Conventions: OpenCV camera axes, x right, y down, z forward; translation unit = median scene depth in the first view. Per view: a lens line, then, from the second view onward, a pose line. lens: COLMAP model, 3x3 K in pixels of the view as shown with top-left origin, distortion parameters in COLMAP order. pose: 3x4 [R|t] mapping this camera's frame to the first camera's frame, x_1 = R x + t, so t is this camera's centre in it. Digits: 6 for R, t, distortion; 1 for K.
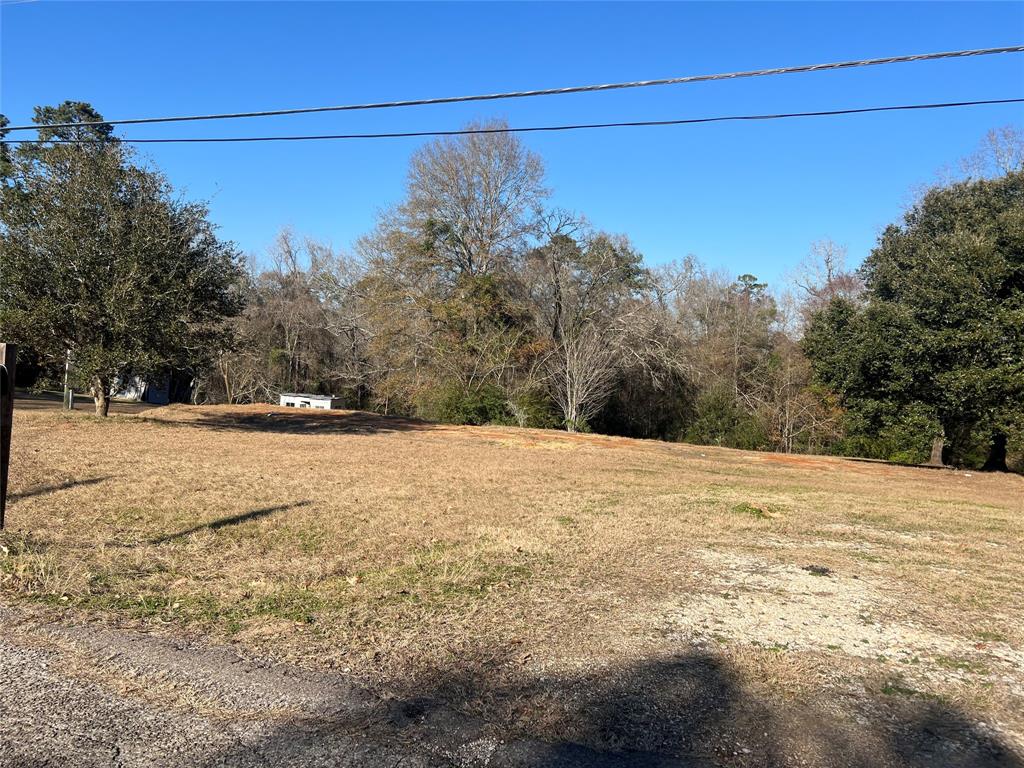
lens RADIAL K [[747.4, 0, 512.0], [0, 747.4, 384.0], [0, 0, 1]] dist [0.001747, -0.028881]
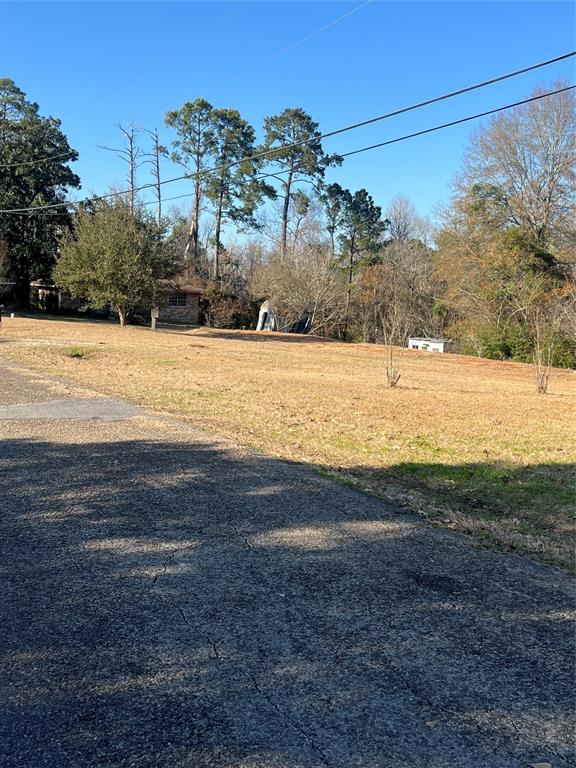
lens RADIAL K [[820.0, 0, 288.0], [0, 820.0, 384.0], [0, 0, 1]] dist [0.221147, -0.796218]
pose [[0.781823, 0.048436, -0.621616, 0.365894], [-0.019717, 0.998400, 0.052997, 0.020860], [0.623189, -0.029178, 0.781527, -0.158611]]
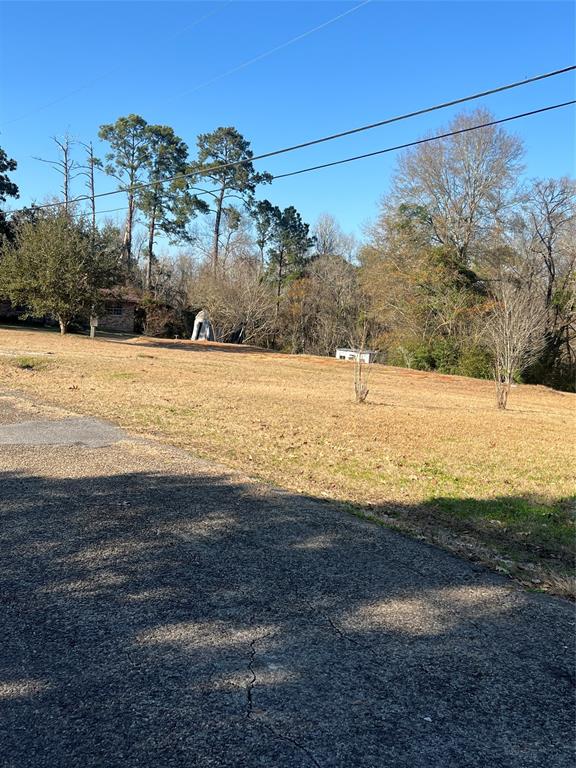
lens RADIAL K [[784.7, 0, 278.3], [0, 784.7, 380.2], [0, 0, 1]] dist [0.199036, -0.624473]
pose [[0.828450, 0.046327, -0.558144, 0.352405], [-0.030732, 0.998832, 0.037290, 0.019999], [0.559220, -0.013740, 0.828906, -0.154605]]
